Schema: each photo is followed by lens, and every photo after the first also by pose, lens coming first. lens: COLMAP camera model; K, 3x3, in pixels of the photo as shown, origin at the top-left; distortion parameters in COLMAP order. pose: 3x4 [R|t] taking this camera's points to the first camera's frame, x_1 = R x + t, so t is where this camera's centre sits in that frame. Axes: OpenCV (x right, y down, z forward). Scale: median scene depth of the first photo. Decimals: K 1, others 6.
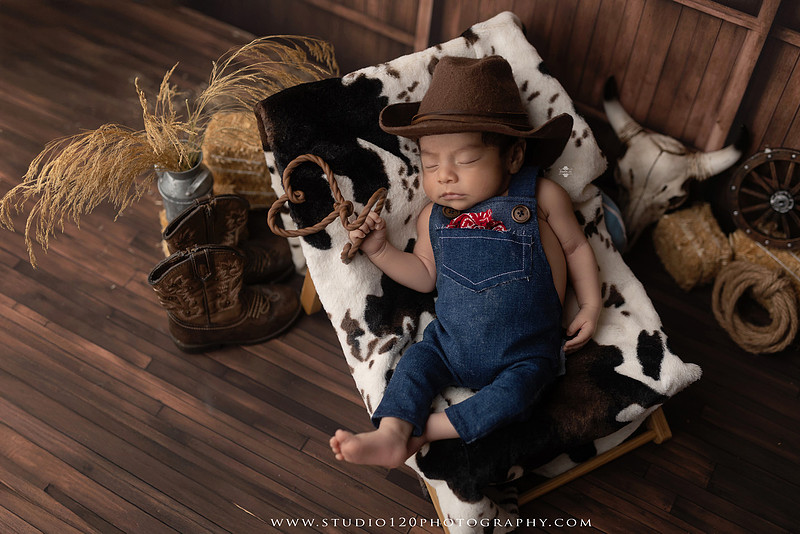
lens RADIAL K [[1151.8, 0, 400.0], [0, 1151.8, 267.0], [0, 0, 1]] dist [0.012308, -0.064430]
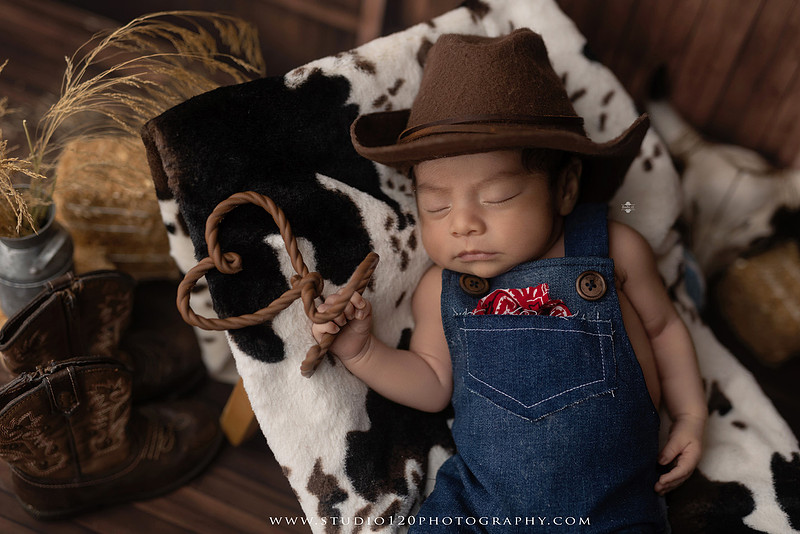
lens RADIAL K [[1151.8, 0, 400.0], [0, 1151.8, 267.0], [0, 0, 1]] dist [0.012308, -0.064430]
pose [[0.990791, -0.051630, 0.125173, -0.069166], [0.052732, 0.998593, -0.005511, -0.054653], [-0.124713, 0.012061, 0.992120, 0.375470]]
